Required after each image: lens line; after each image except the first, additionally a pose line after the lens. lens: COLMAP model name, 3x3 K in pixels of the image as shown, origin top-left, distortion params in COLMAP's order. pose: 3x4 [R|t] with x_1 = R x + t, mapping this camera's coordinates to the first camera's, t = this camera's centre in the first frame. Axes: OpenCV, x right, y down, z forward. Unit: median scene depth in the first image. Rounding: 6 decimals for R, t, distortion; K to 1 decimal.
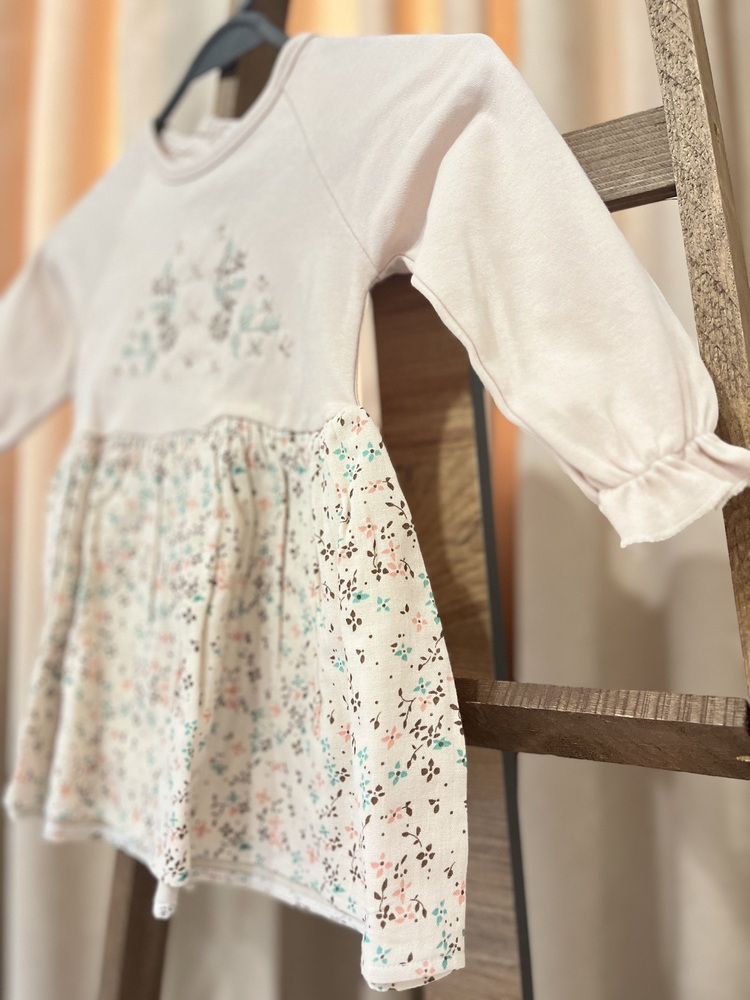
lens RADIAL K [[779.3, 0, 377.1], [0, 779.3, 503.8], [0, 0, 1]] dist [0.043243, -0.090903]
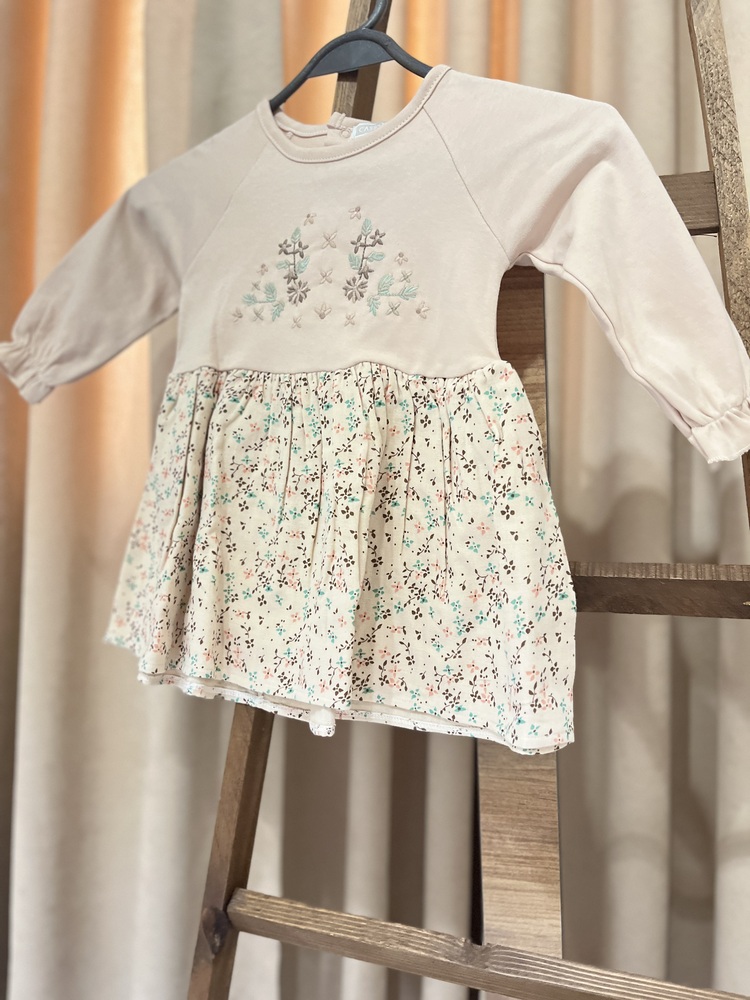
lens RADIAL K [[779.3, 0, 377.1], [0, 779.3, 503.8], [0, 0, 1]] dist [0.043243, -0.090903]
pose [[0.972342, 0.035233, 0.230891, -0.535795], [-0.046770, 0.997906, 0.044687, 0.073961], [-0.228833, -0.054250, 0.971953, -0.302780]]
